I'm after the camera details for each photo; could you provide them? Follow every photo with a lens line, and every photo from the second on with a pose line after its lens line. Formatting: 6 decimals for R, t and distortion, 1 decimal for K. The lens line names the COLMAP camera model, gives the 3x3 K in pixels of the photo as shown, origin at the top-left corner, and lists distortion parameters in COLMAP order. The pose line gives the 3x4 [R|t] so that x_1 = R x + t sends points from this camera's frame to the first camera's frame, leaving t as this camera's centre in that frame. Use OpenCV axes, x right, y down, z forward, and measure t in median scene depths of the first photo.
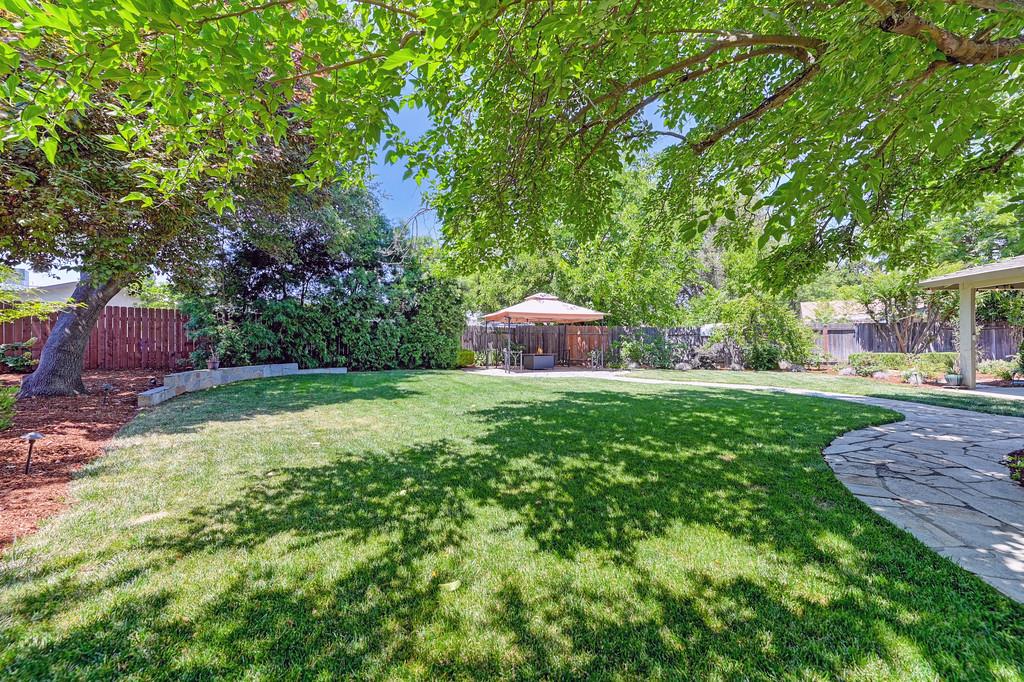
lens RADIAL K [[407.9, 0, 514.3], [0, 407.9, 343.0], [0, 0, 1]] dist [0.006702, -0.002492]
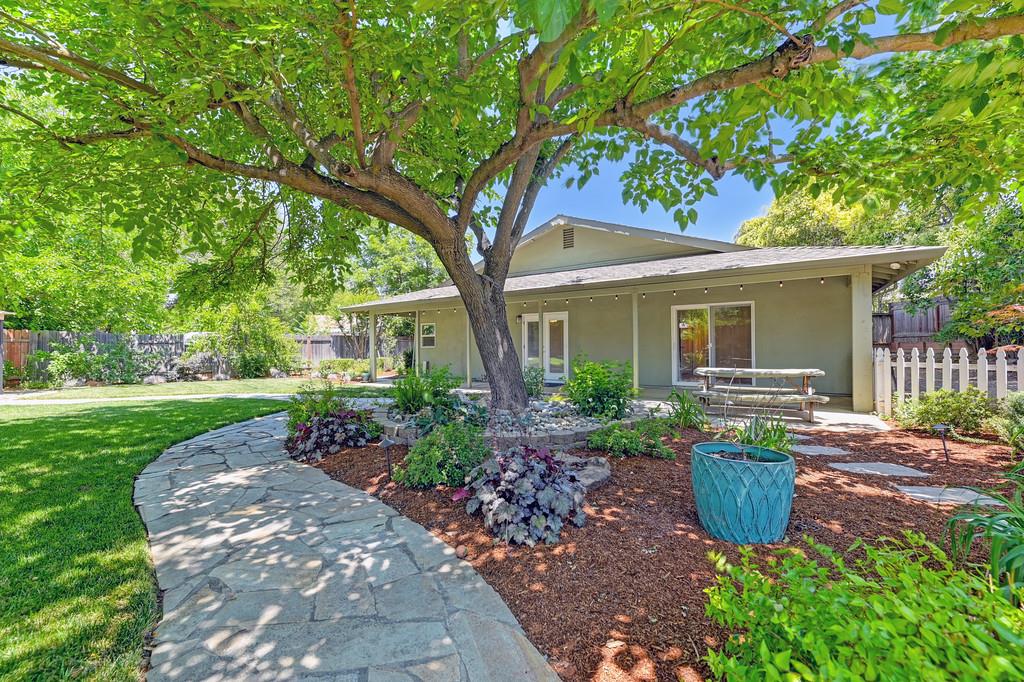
lens RADIAL K [[407.9, 0, 513.7], [0, 407.9, 343.4], [0, 0, 1]] dist [0.006702, -0.002492]
pose [[0.515782, 0.010545, 0.856655, 0.064204], [0.007560, 0.999829, -0.016859, 0.001086], [-0.856687, 0.015172, 0.515614, -0.104468]]
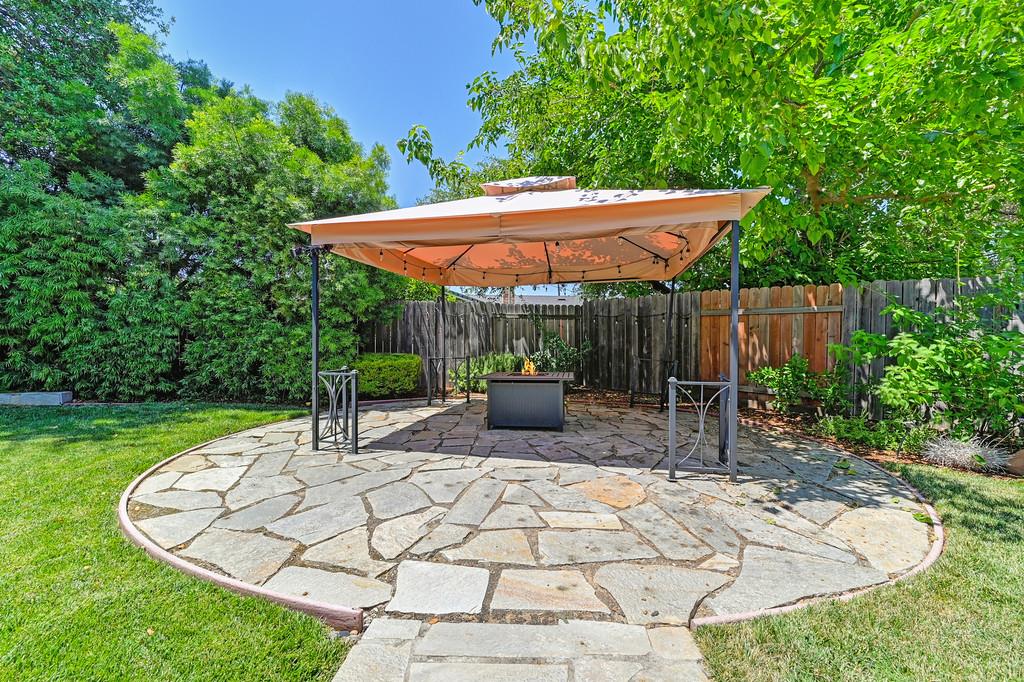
lens RADIAL K [[407.9, 0, 515.7], [0, 407.9, 343.9], [0, 0, 1]] dist [0.006702, -0.002492]
pose [[0.840673, 0.005782, -0.541512, 0.226786], [-0.002045, 0.999970, 0.007503, 0.001033], [0.541539, -0.005200, 0.840660, 0.747627]]
